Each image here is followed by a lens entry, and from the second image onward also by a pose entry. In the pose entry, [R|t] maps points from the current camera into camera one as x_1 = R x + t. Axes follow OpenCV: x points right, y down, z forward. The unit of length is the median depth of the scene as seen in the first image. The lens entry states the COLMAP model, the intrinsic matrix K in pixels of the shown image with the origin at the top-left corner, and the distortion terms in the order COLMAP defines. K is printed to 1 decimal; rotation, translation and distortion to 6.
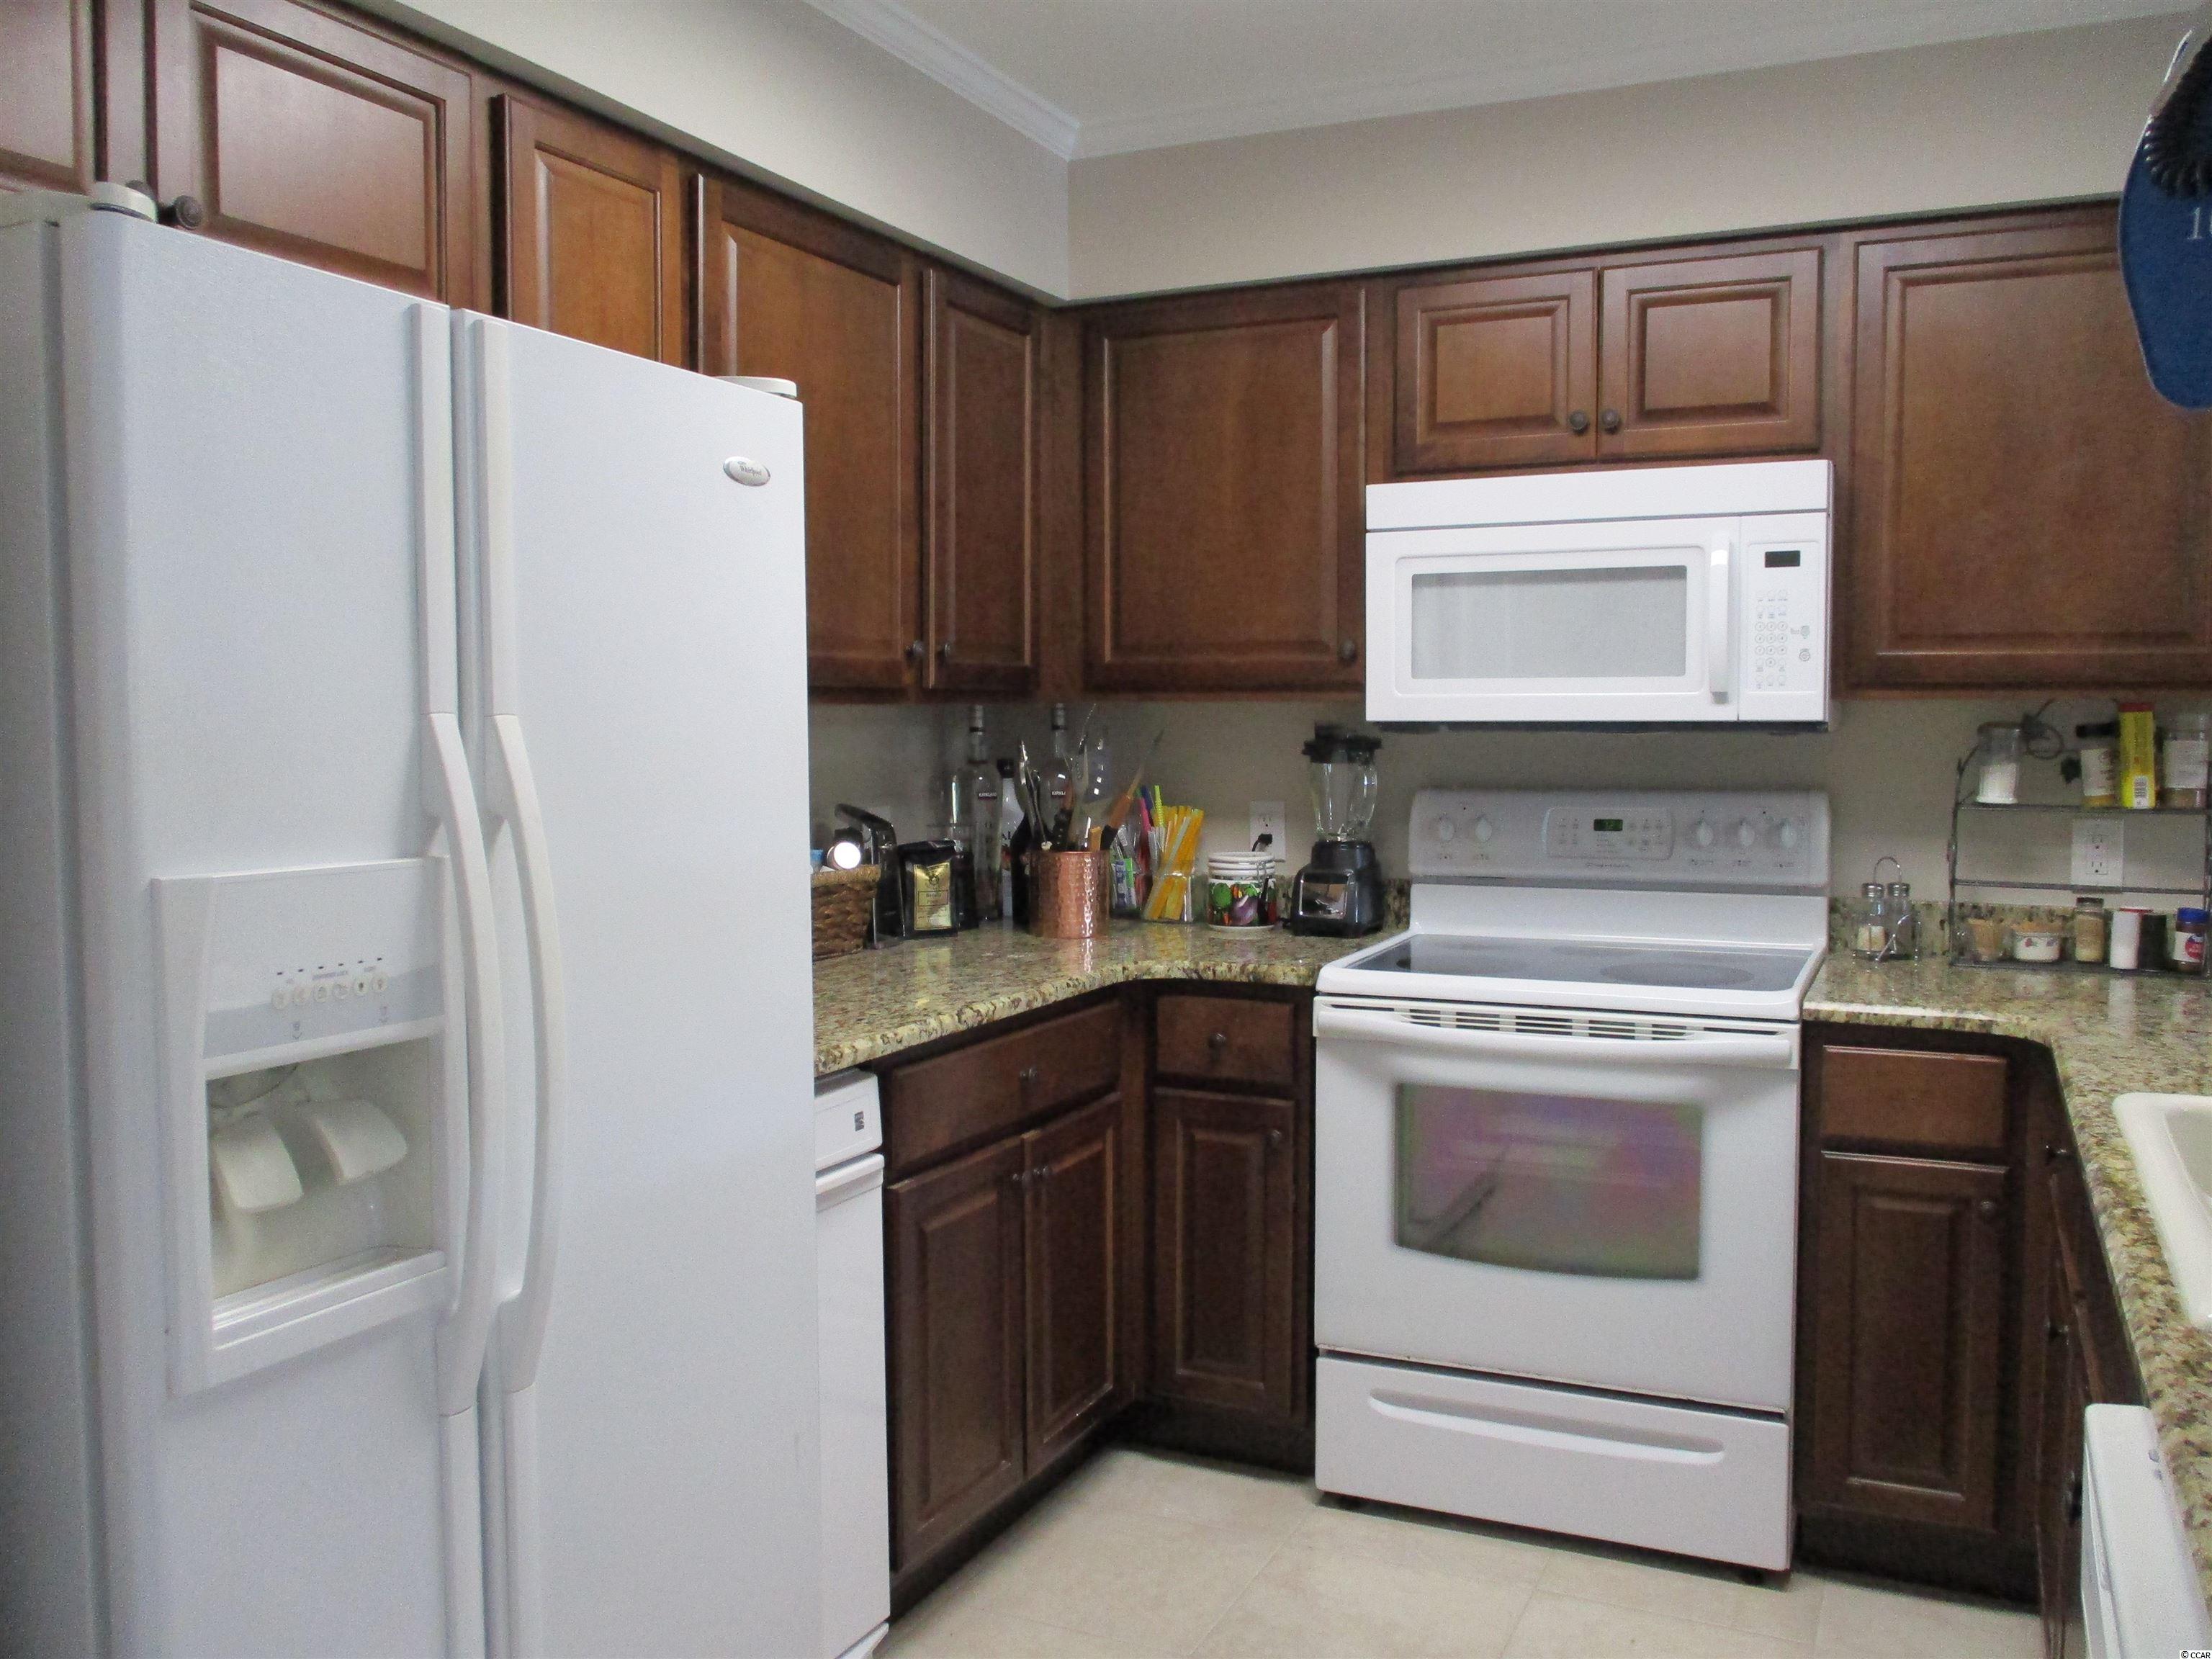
lens RADIAL K [[1828.1, 0, 1119.7], [0, 1828.1, 818.2], [0, 0, 1]] dist [-0.035328, 0.014137]
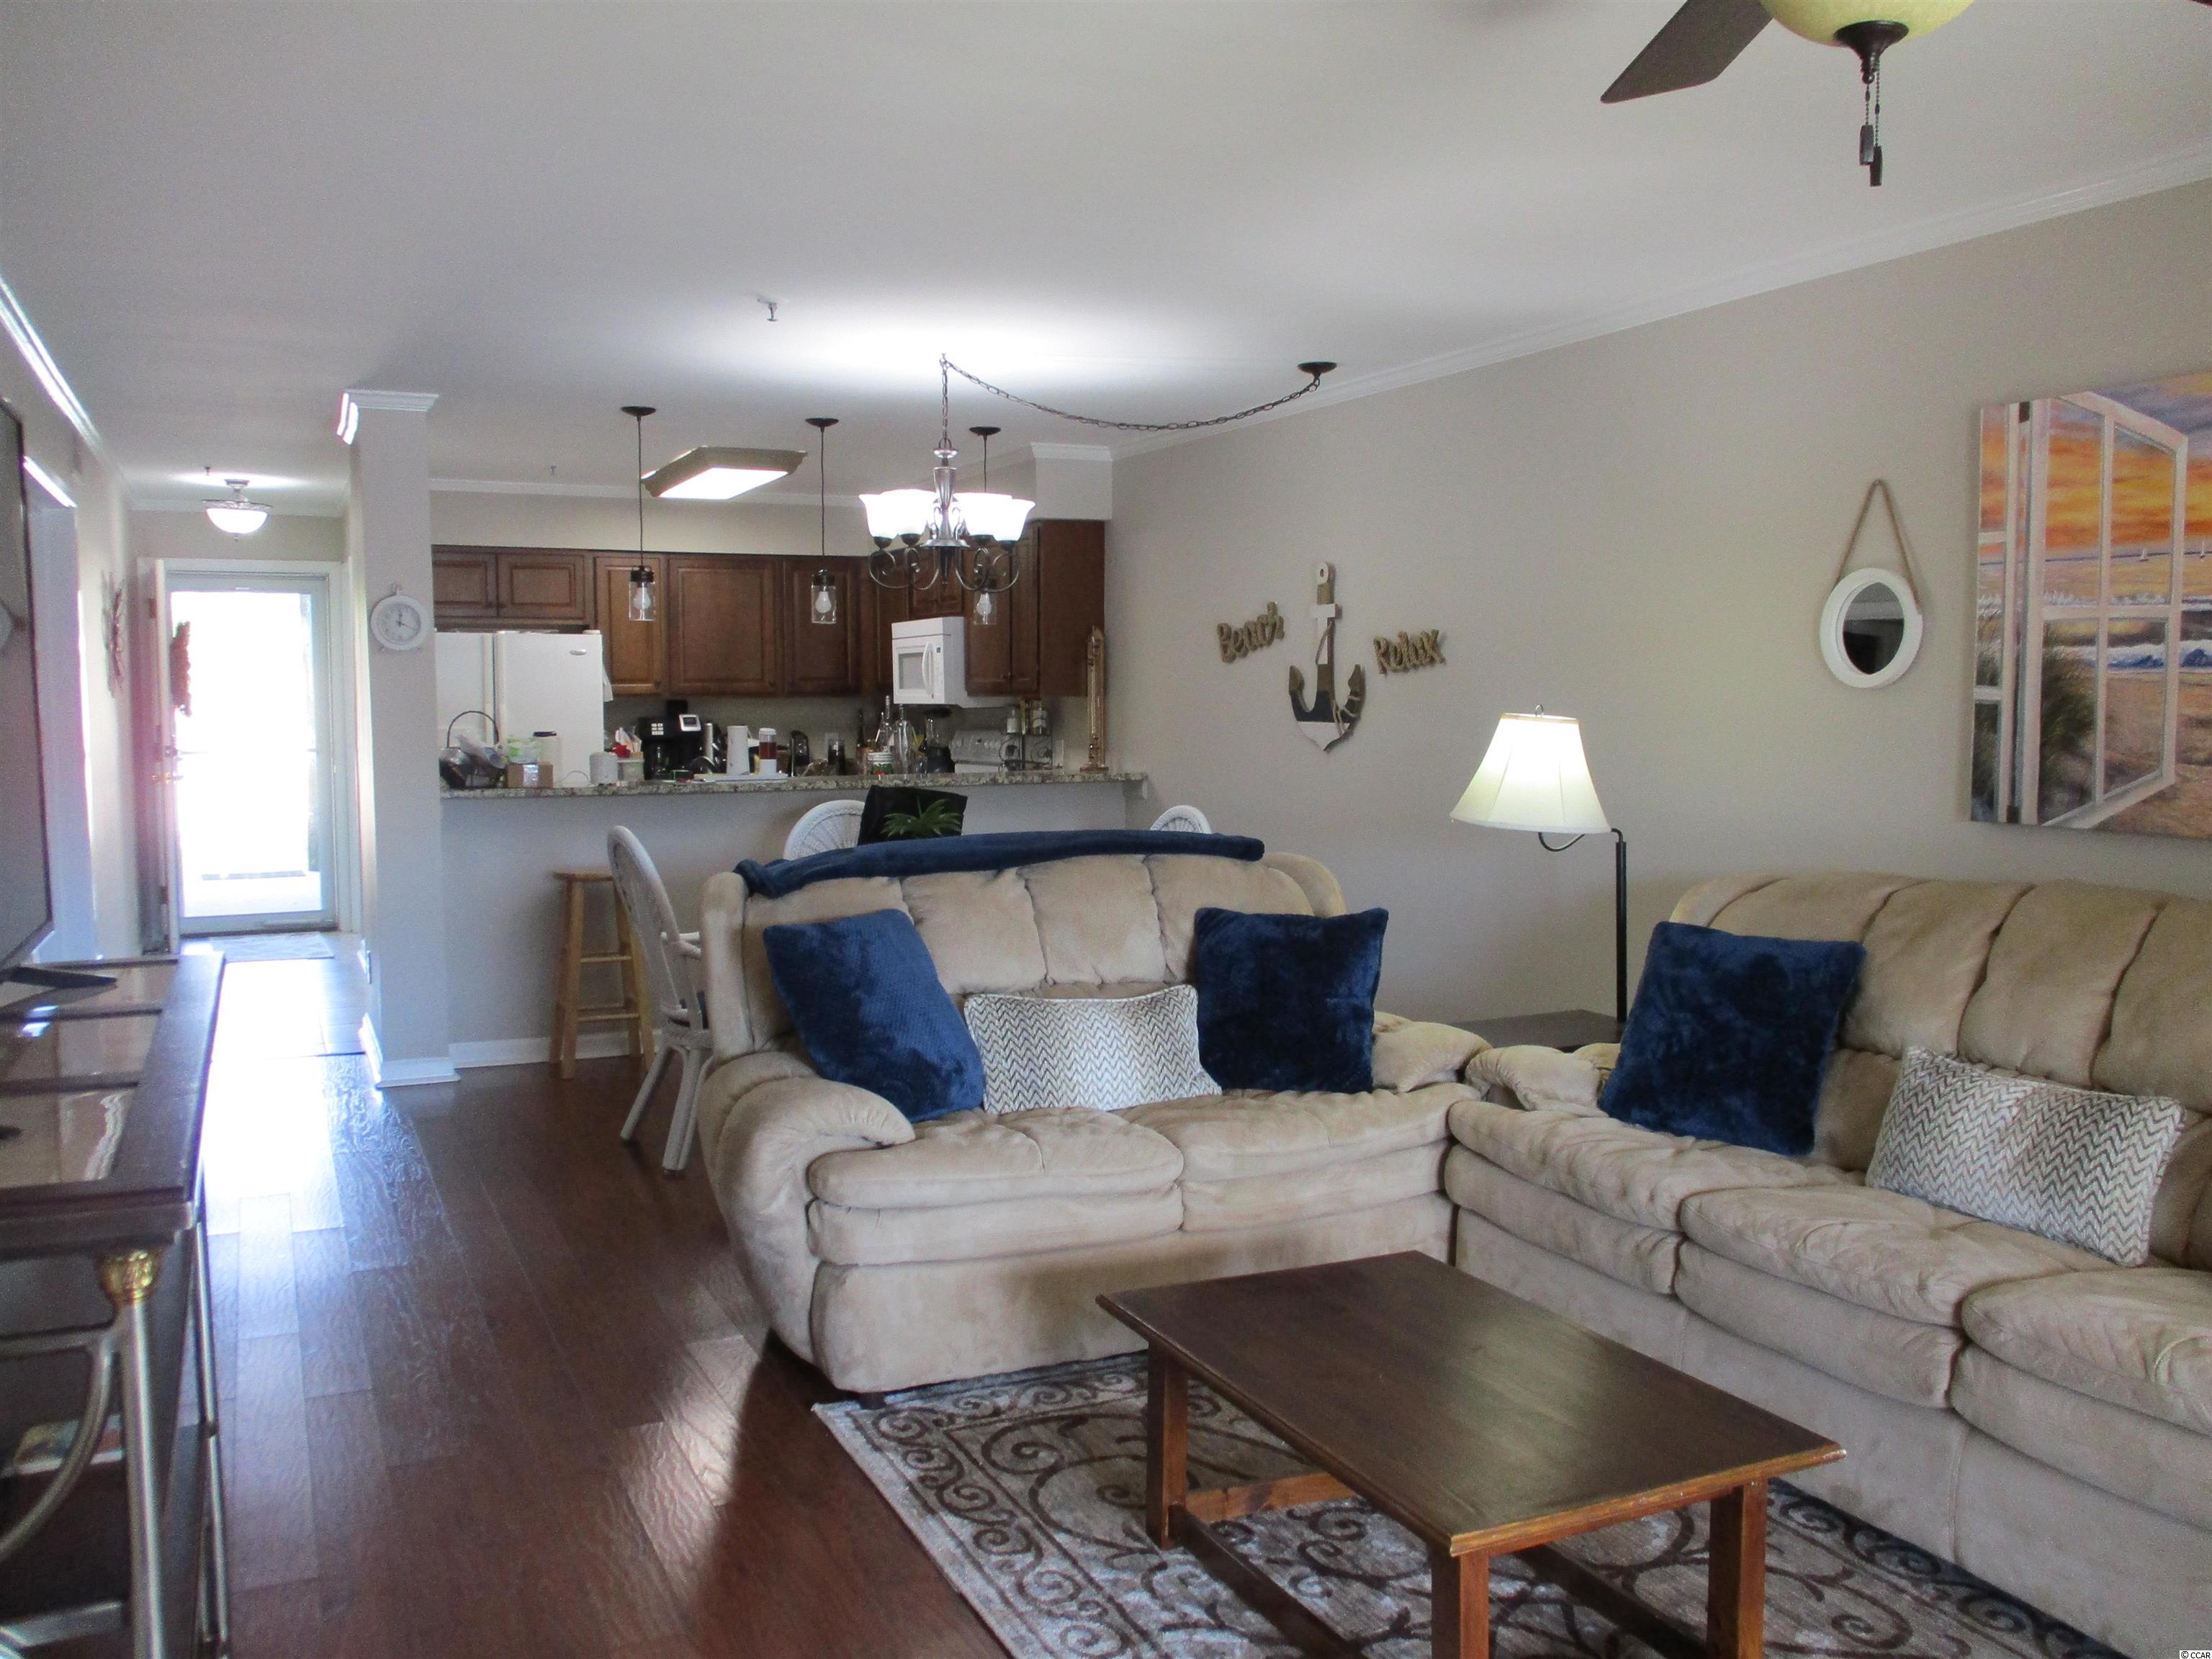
lens RADIAL K [[1828.1, 0, 1110.6], [0, 1828.1, 826.3], [0, 0, 1]] dist [-0.035328, 0.014137]
pose [[0.766172, 0.044533, -0.641091, 2.397544], [-0.031437, 0.998999, 0.031825, 0.041275], [0.641867, -0.004229, 0.766805, -1.076142]]
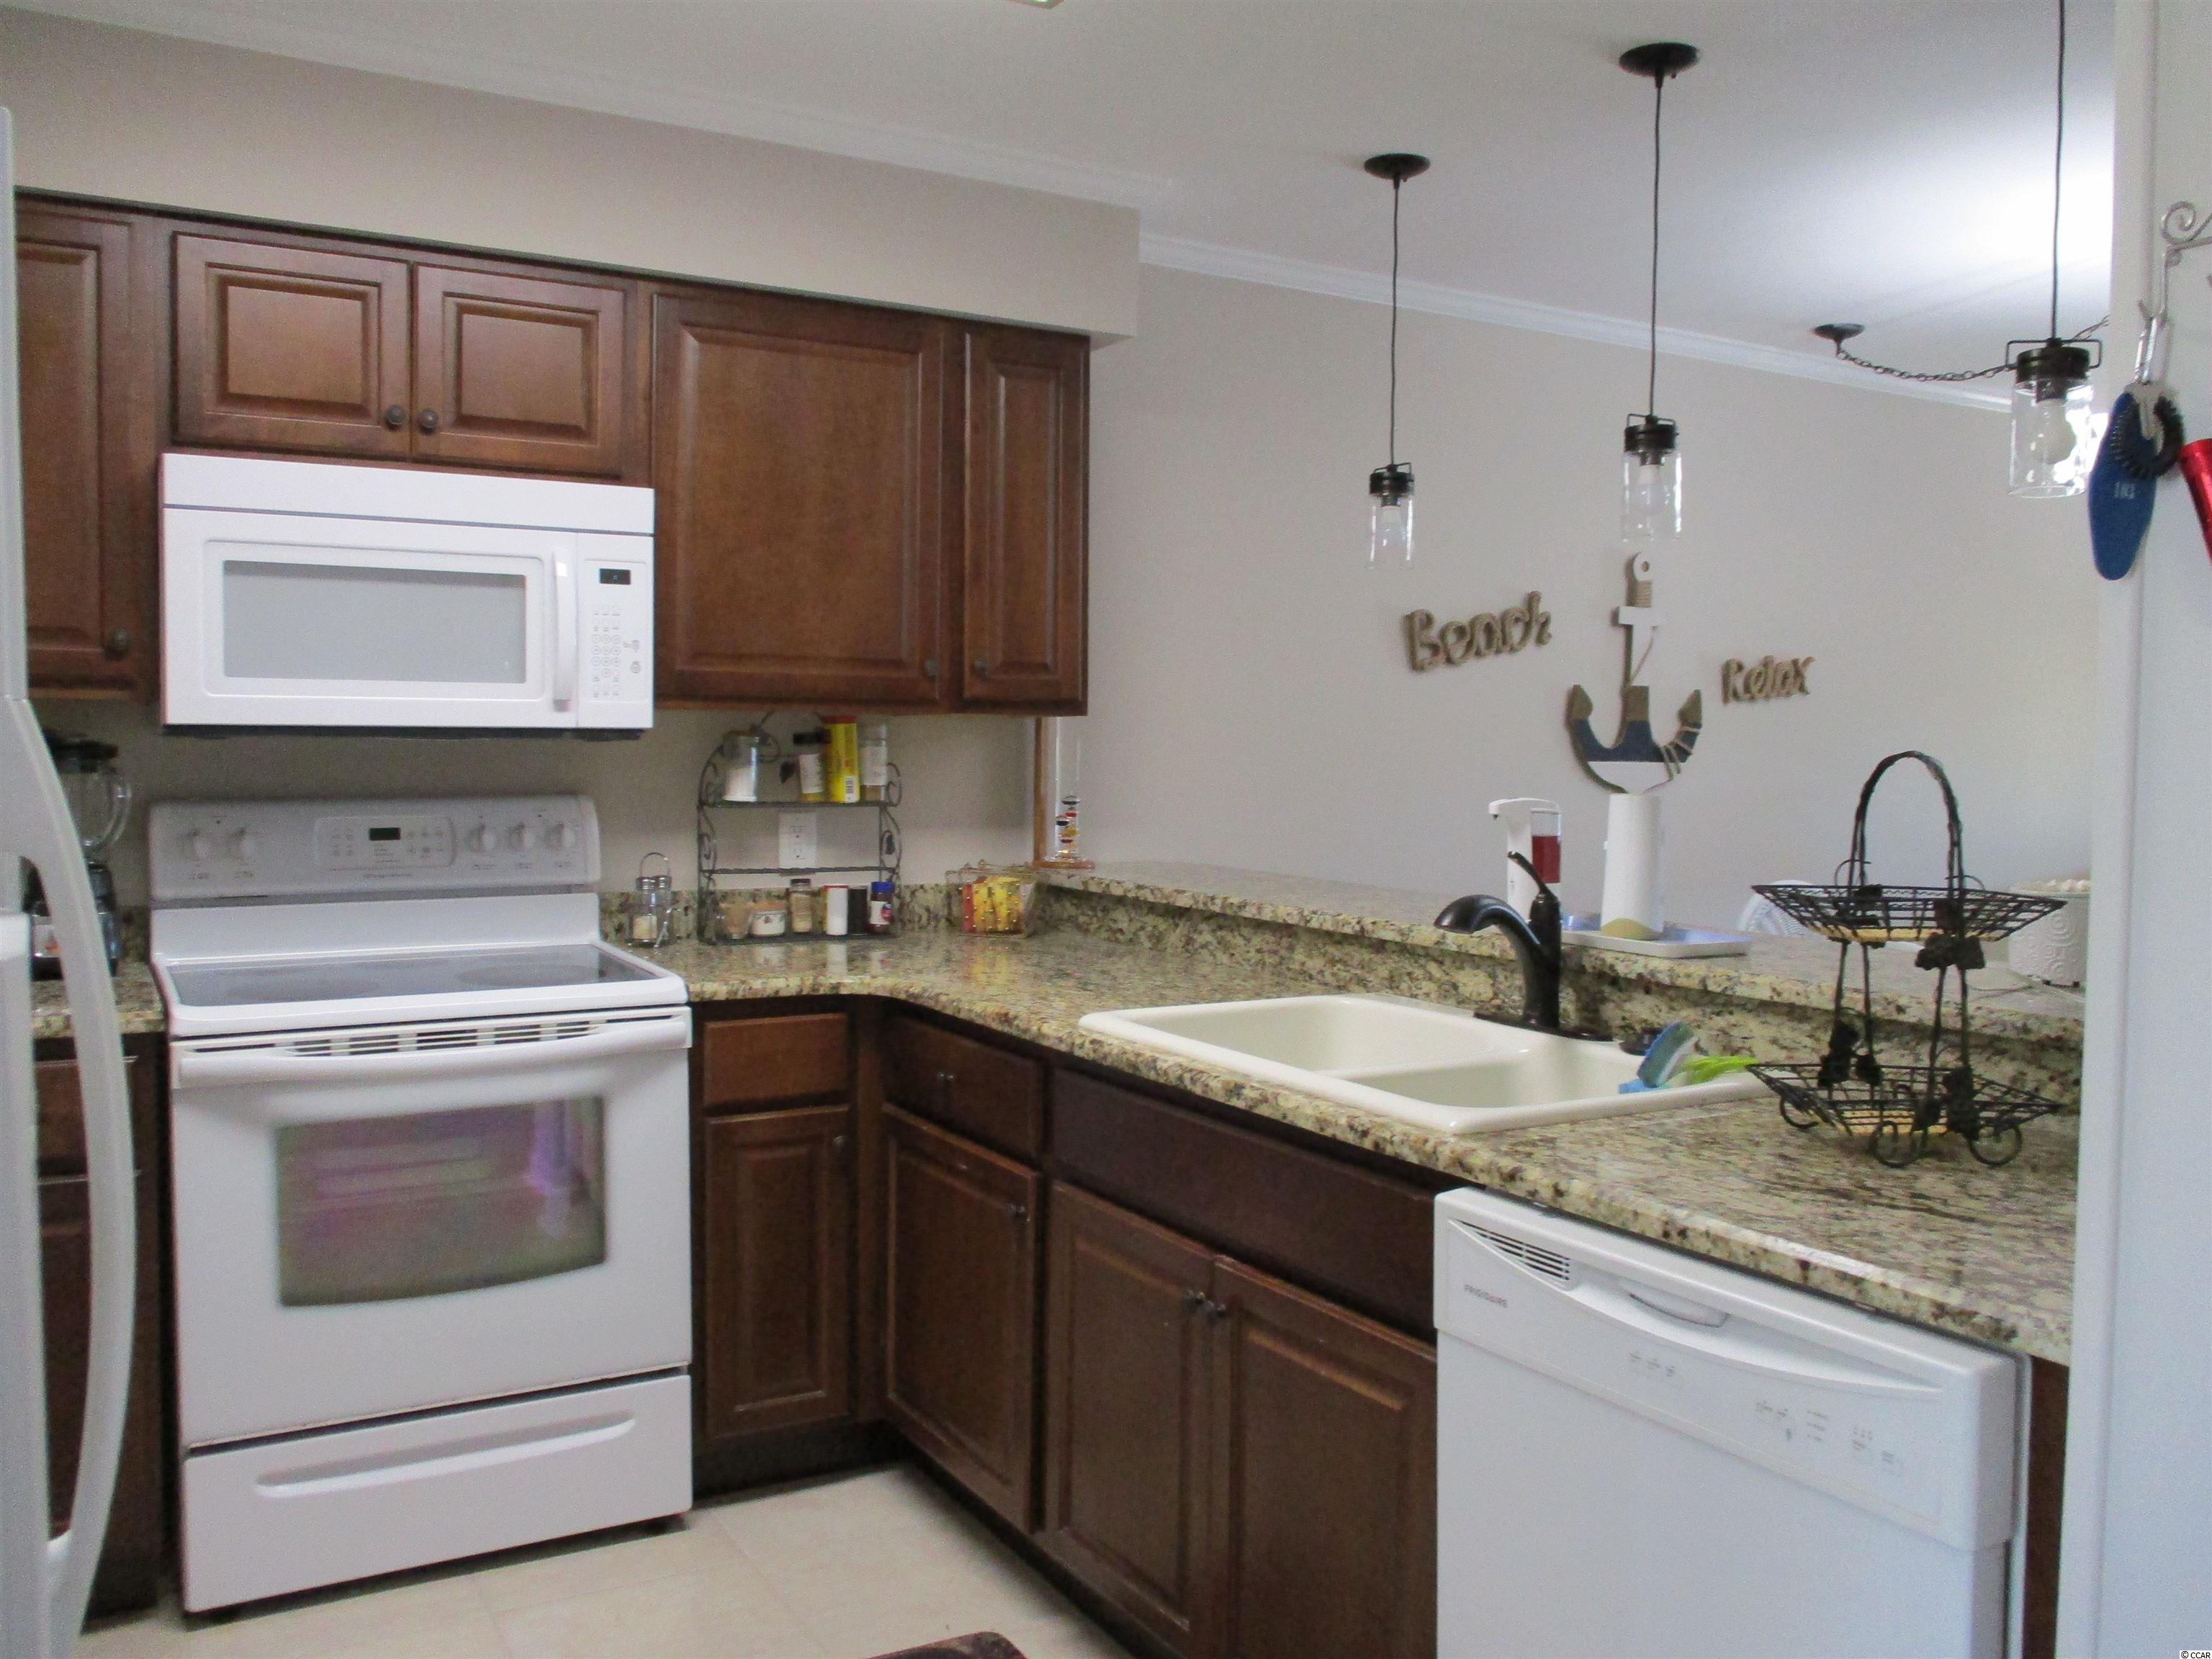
lens RADIAL K [[1828.1, 0, 1104.3], [0, 1828.1, 820.0], [0, 0, 1]] dist [-0.035328, 0.014137]
pose [[0.577046, -0.030697, 0.816134, -0.328925], [0.031865, 0.999379, 0.015059, -0.006359], [-0.816090, 0.017316, 0.577666, 0.141968]]
